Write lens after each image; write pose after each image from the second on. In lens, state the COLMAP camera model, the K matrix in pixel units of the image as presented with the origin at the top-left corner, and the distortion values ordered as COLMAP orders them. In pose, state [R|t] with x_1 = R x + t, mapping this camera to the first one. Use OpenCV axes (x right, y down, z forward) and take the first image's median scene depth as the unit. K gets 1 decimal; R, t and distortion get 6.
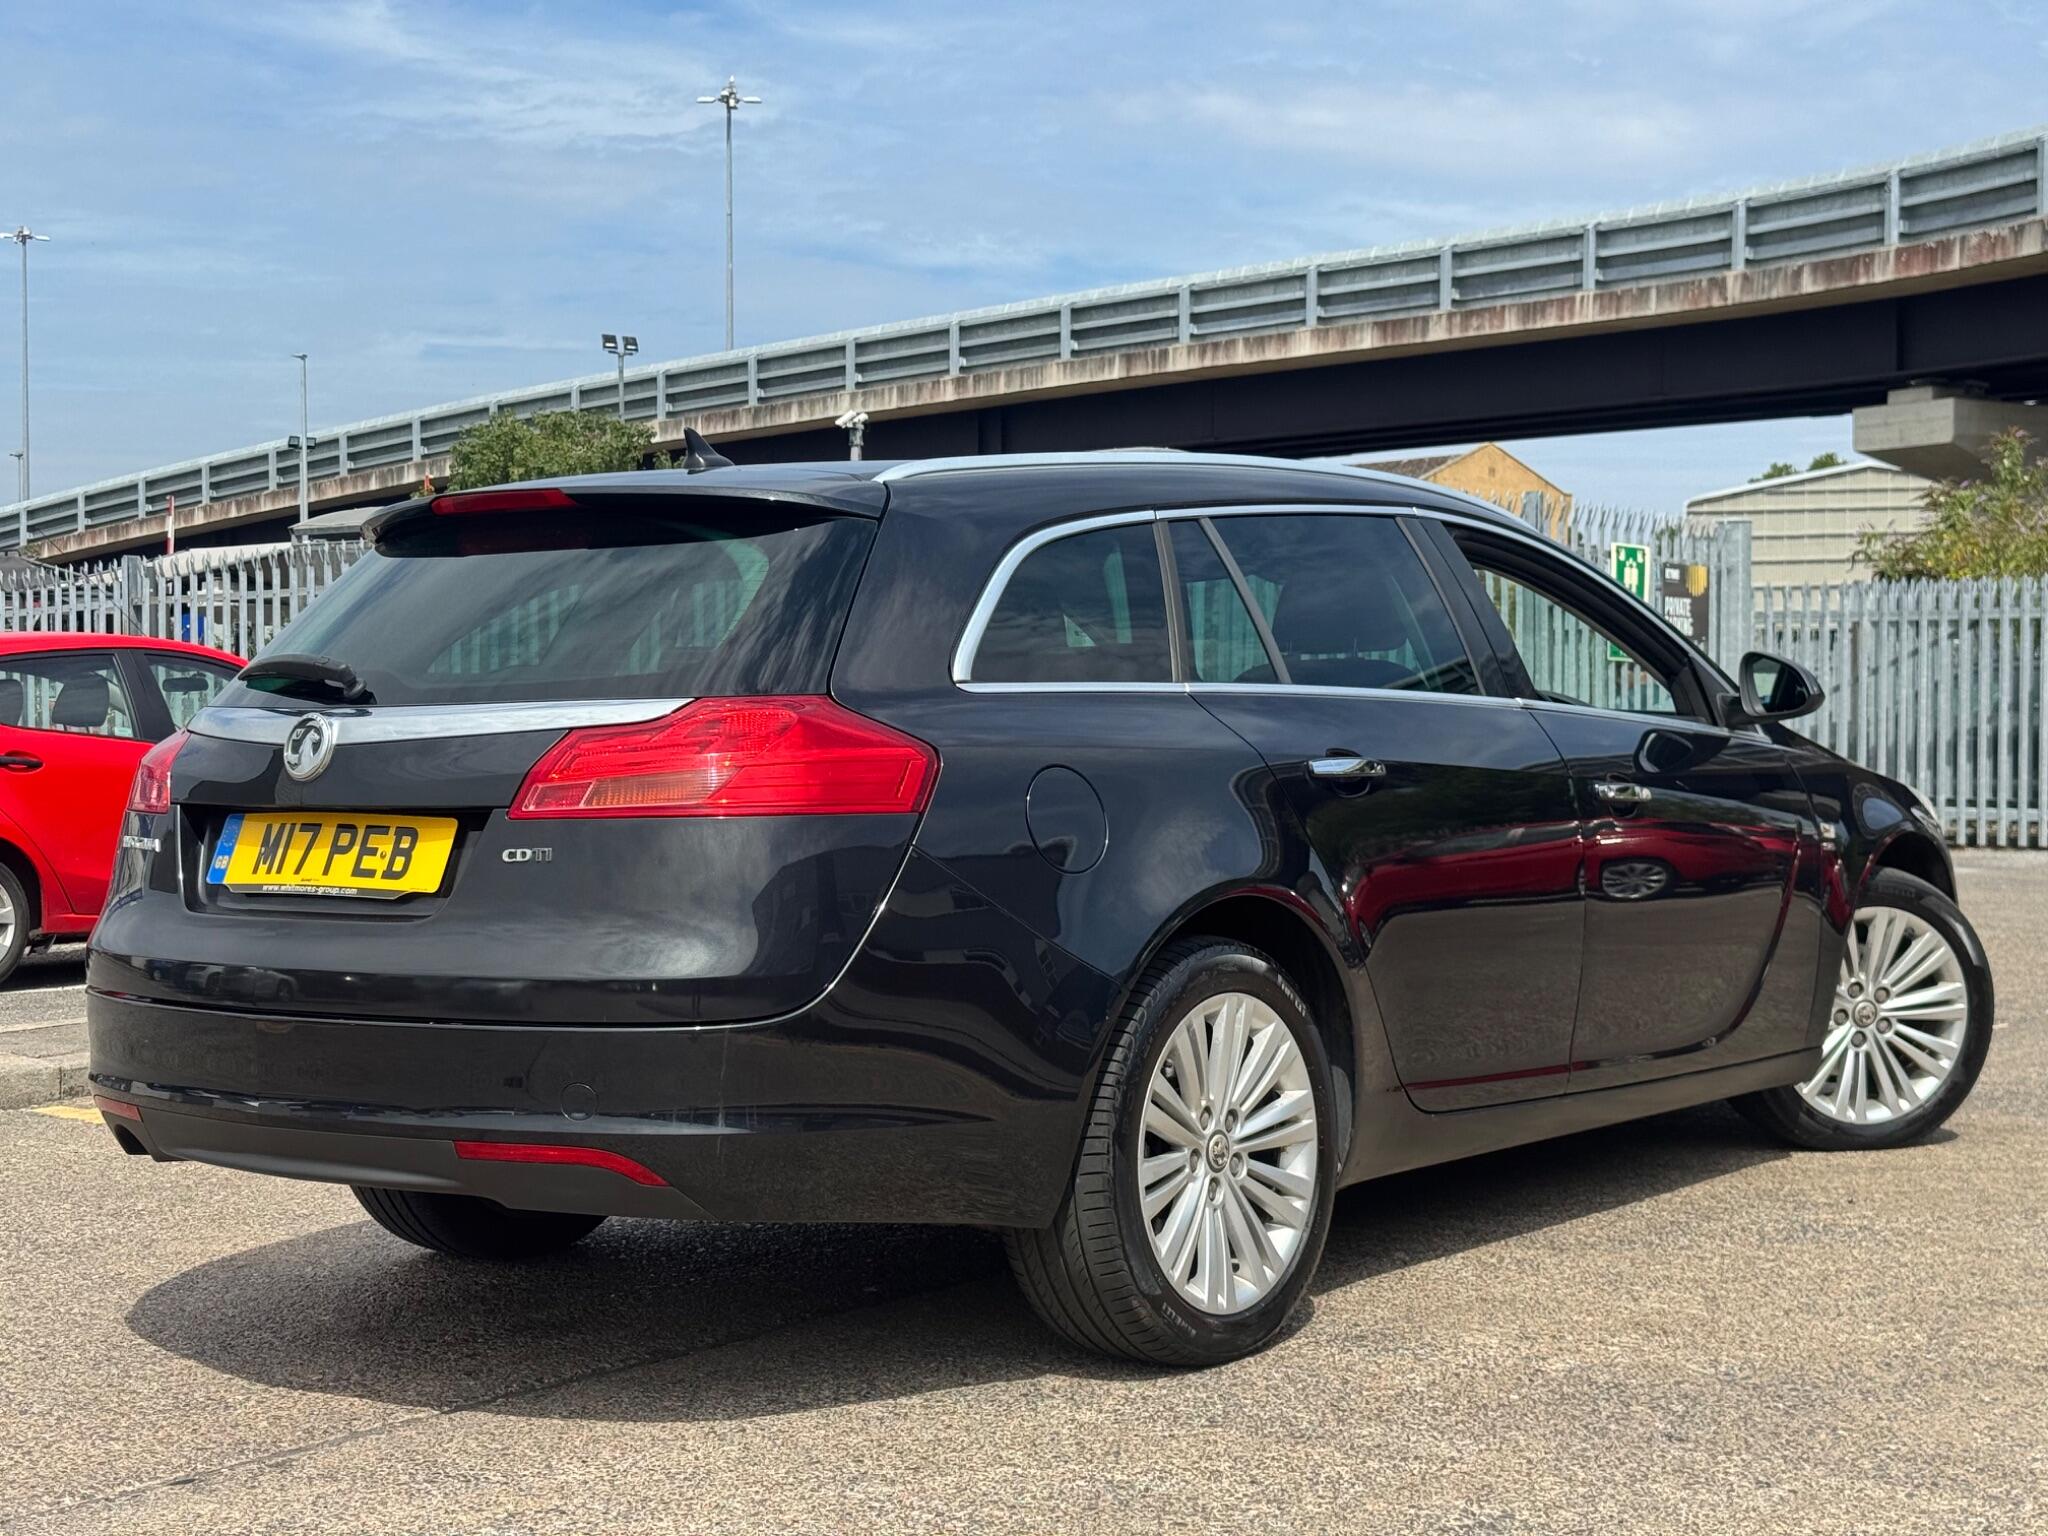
lens RADIAL K [[2919.4, 0, 1022.3], [0, 2919.4, 768.0], [0, 0, 1]] dist [0.108705, 0.000000]
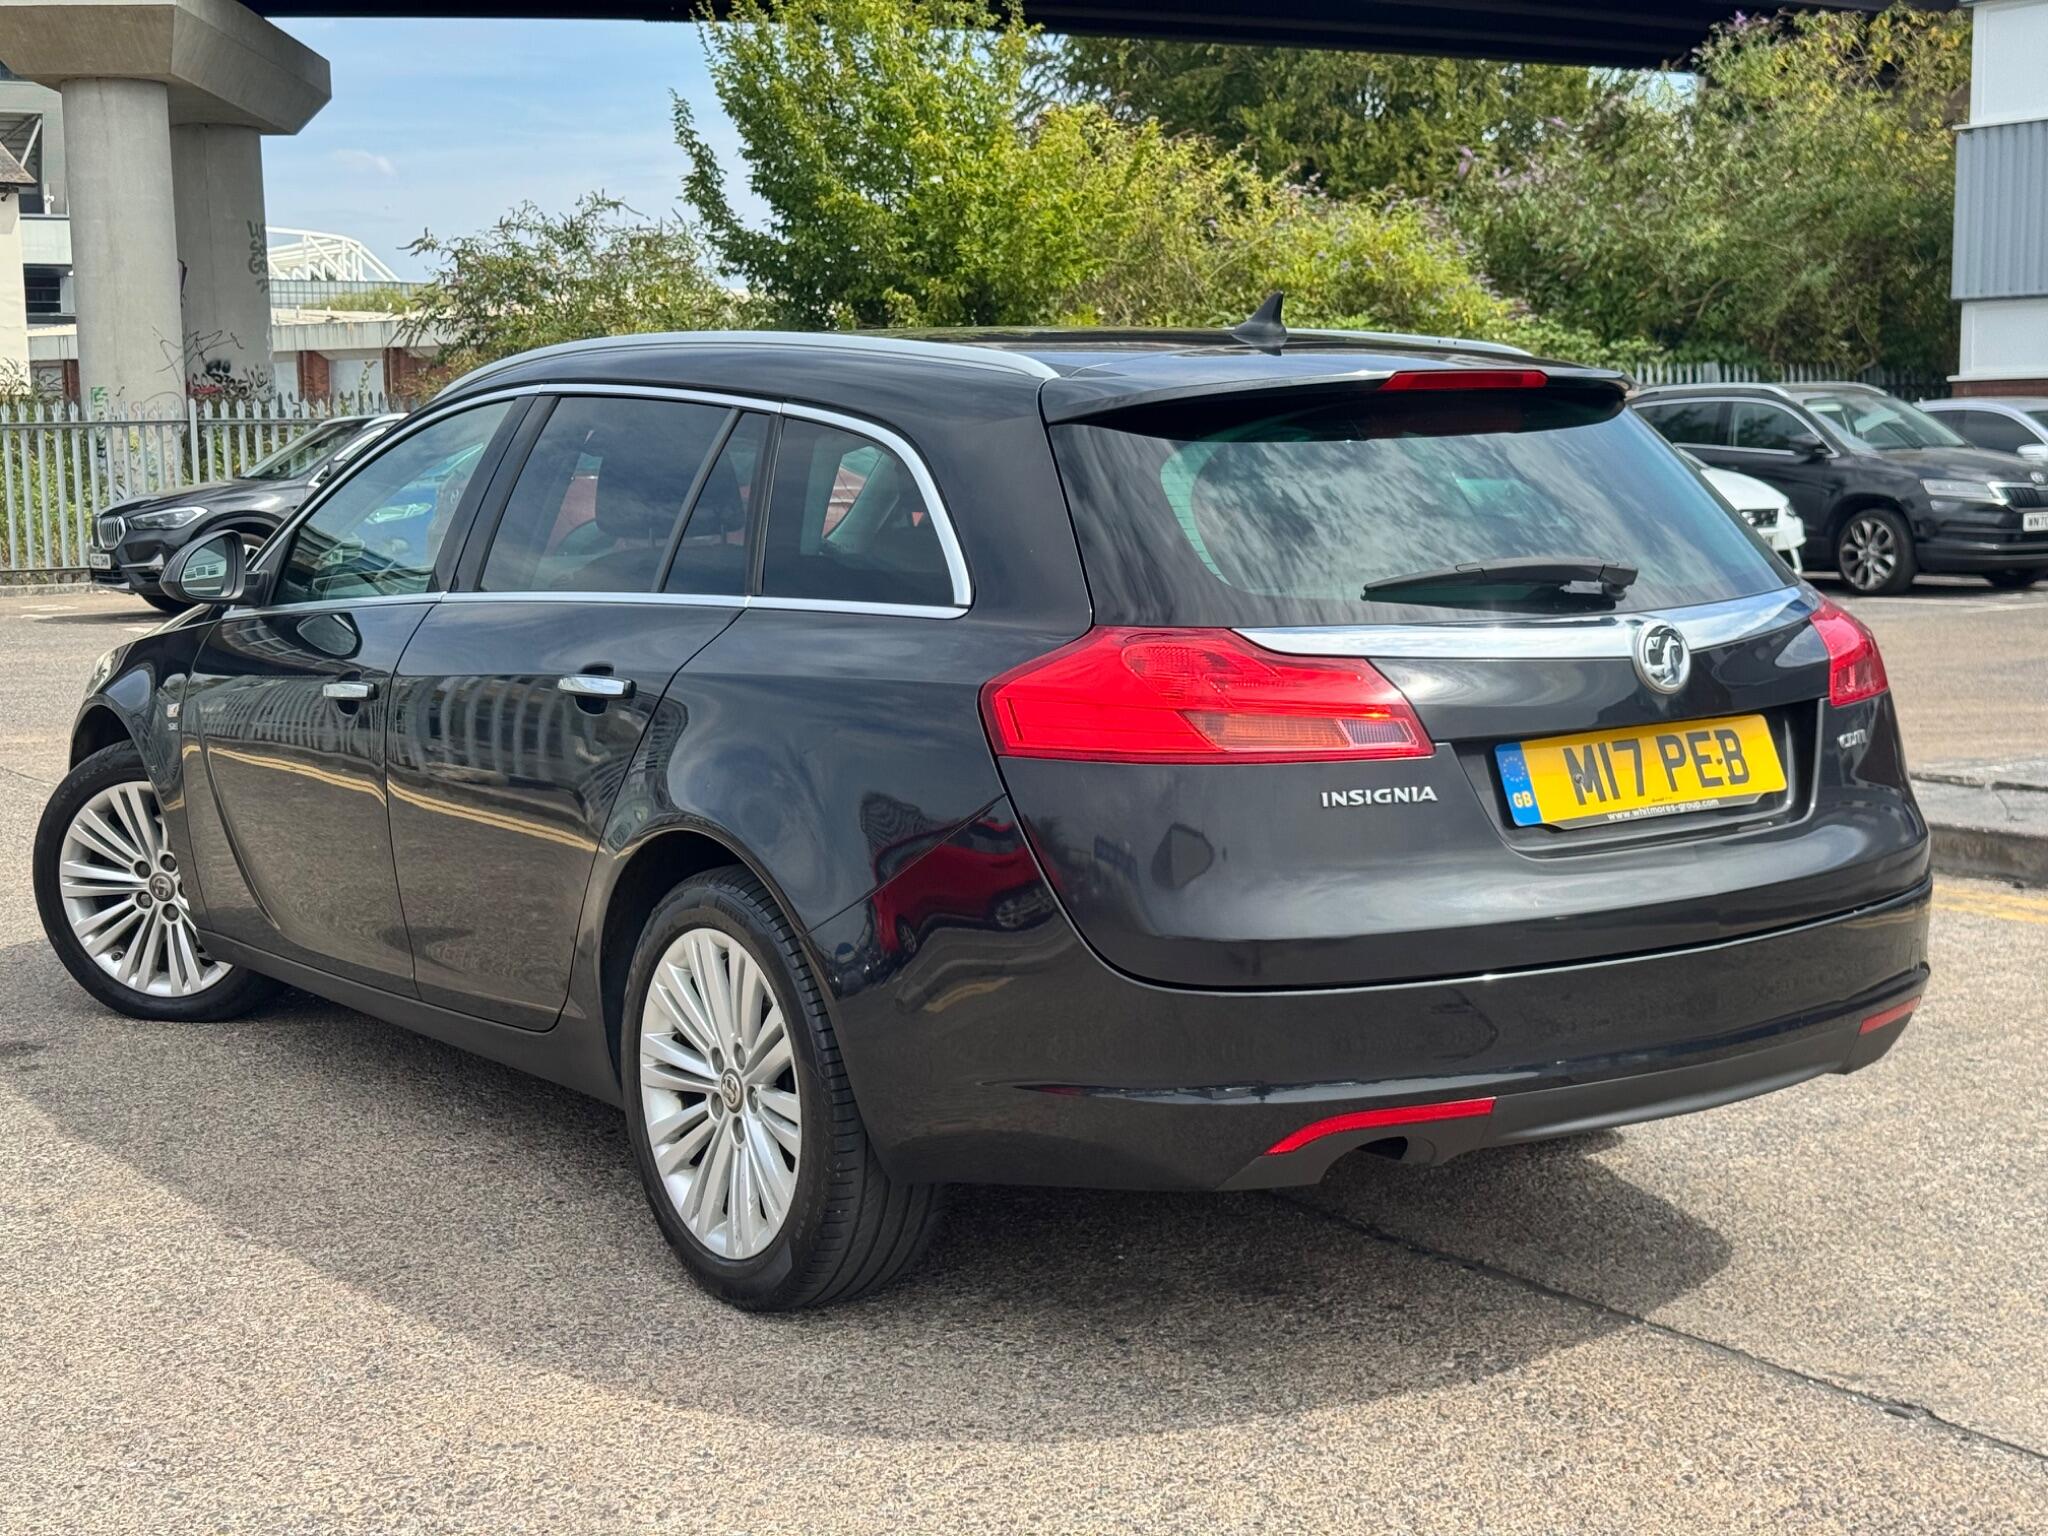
lens RADIAL K [[2919.4, 0, 1023.7], [0, 2919.4, 785.9], [0, 0, 1]] dist [0.108705, 0.000000]
pose [[0.285049, -0.118093, 0.951210, -1.116024], [0.039121, 0.992988, 0.111556, -0.073212], [-0.957714, 0.005413, 0.287670, 0.874405]]
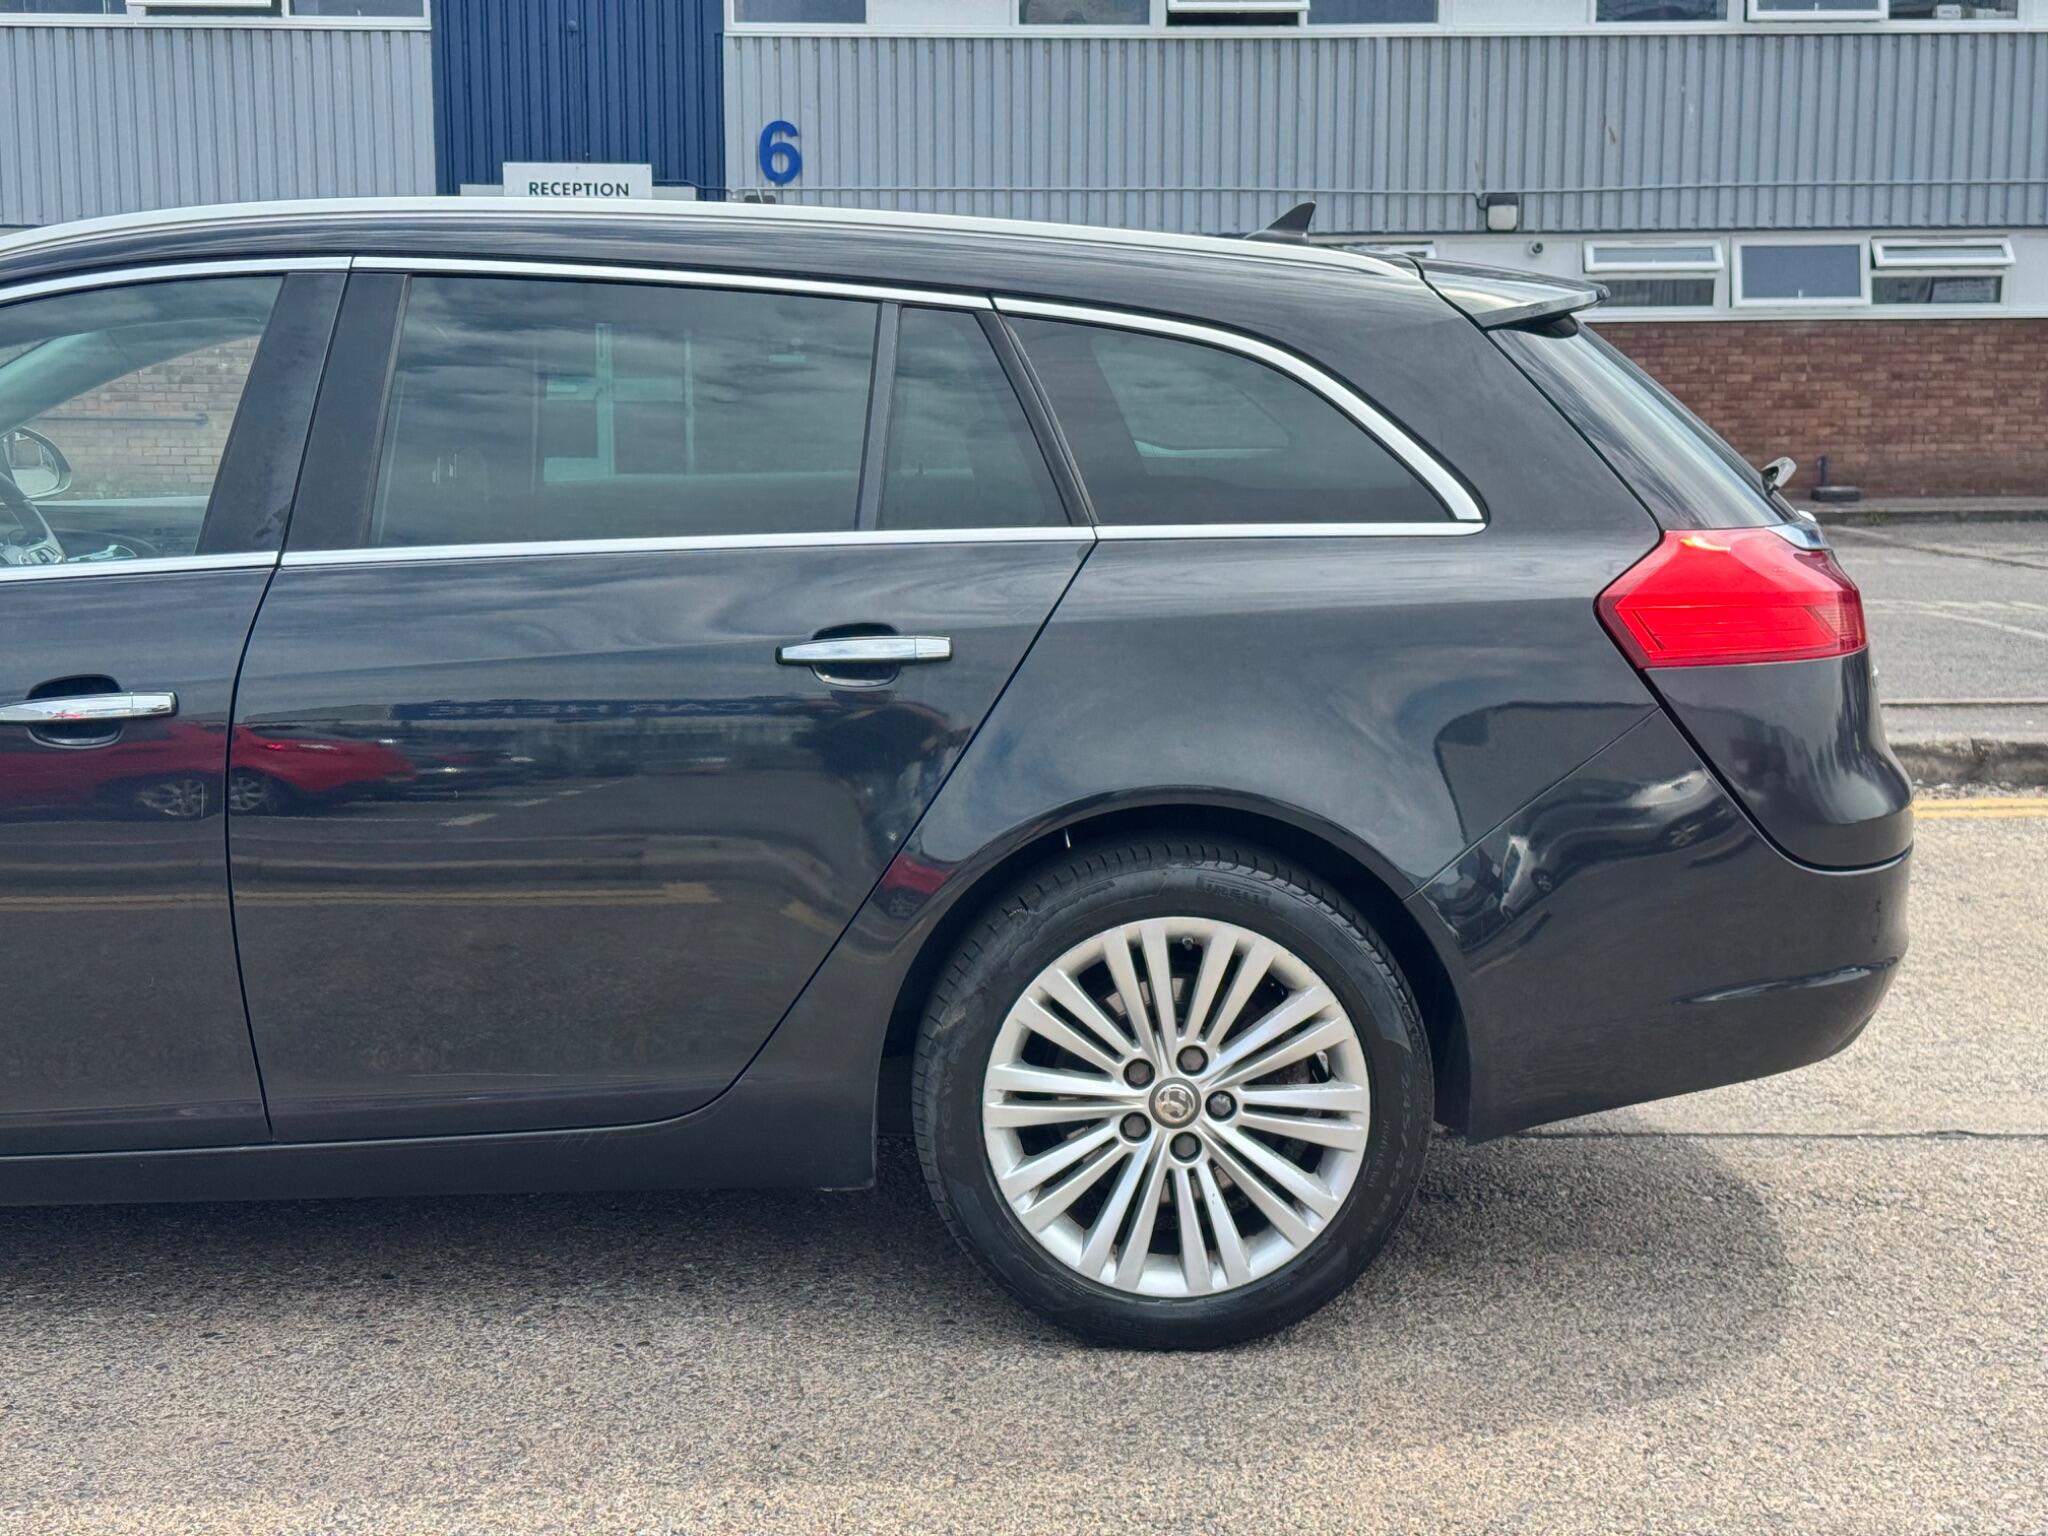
lens RADIAL K [[2885.1, 0, 1040.5], [0, 2885.1, 756.2], [0, 0, 1]] dist [0.119413, 0.000000]
pose [[-0.665363, -0.105402, 0.739041, -0.806686], [0.011858, 0.988365, 0.151636, -0.090124], [-0.746426, 0.109656, -0.656372, 1.793525]]
